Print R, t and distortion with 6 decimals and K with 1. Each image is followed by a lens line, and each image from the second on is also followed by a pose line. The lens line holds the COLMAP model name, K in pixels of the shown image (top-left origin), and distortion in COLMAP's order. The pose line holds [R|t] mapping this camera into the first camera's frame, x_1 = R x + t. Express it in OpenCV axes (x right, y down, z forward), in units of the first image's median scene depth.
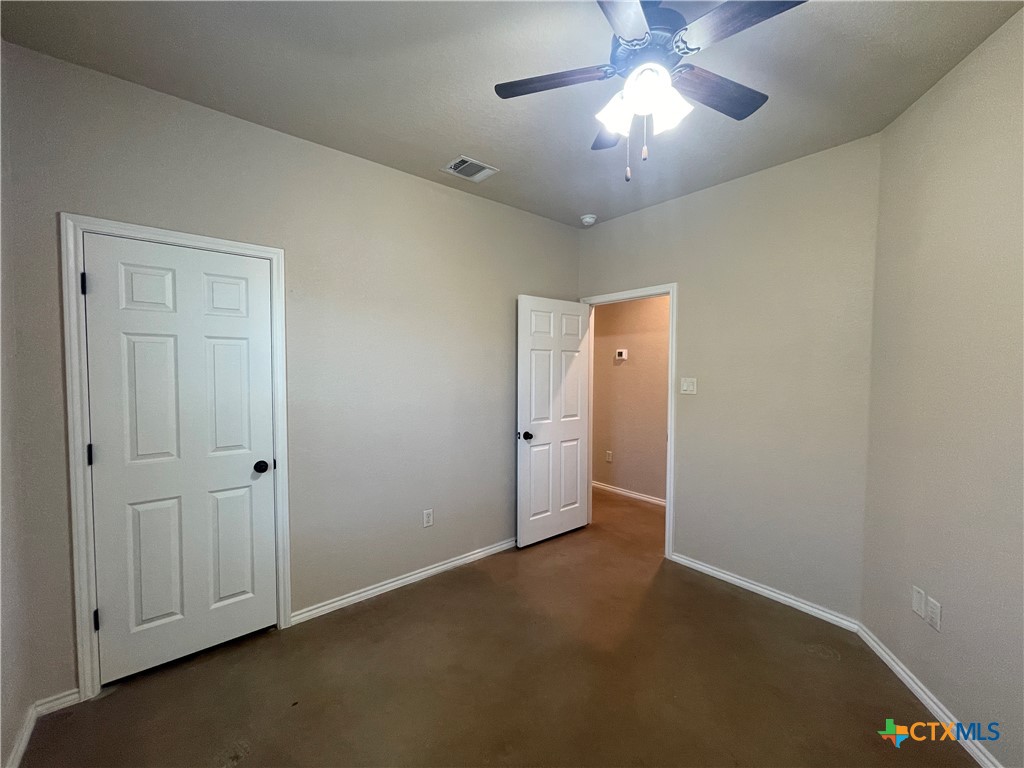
lens RADIAL K [[413.3, 0, 512.0], [0, 413.3, 384.0], [0, 0, 1]] dist [-0.001312, -0.000406]
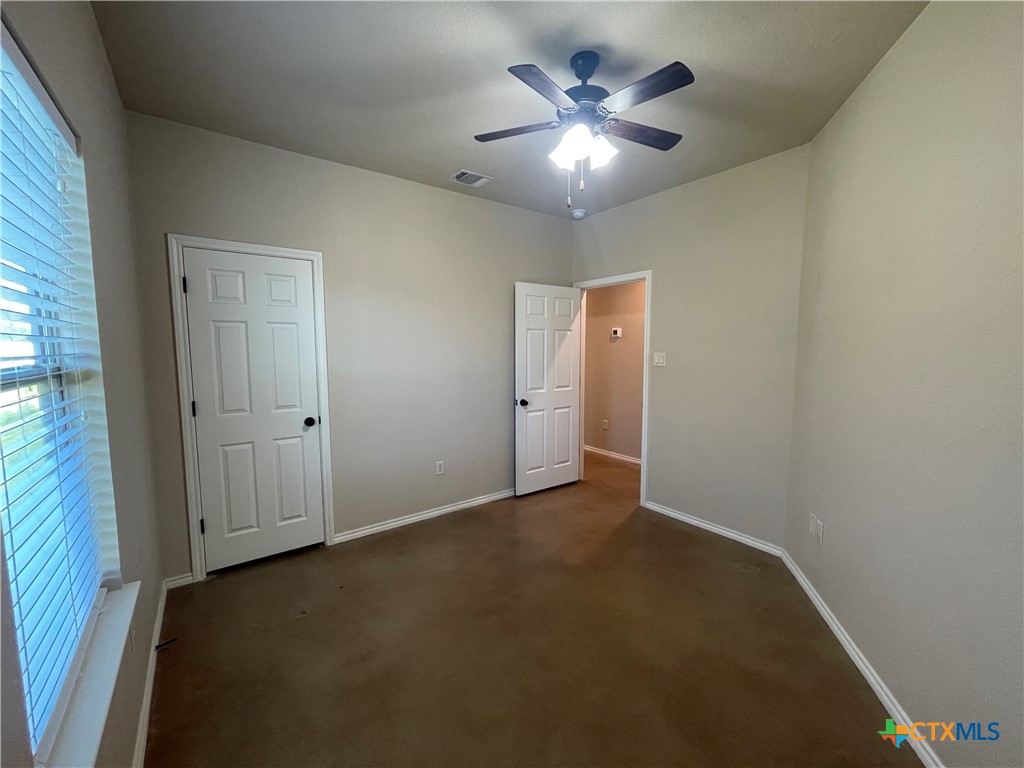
lens RADIAL K [[413.3, 0, 512.0], [0, 413.3, 384.0], [0, 0, 1]] dist [-0.001312, -0.000406]
pose [[0.998478, -0.001868, -0.055123, 0.078498], [0.004681, 0.998690, 0.050953, 0.013448], [0.054956, -0.051134, 0.997179, -0.199469]]
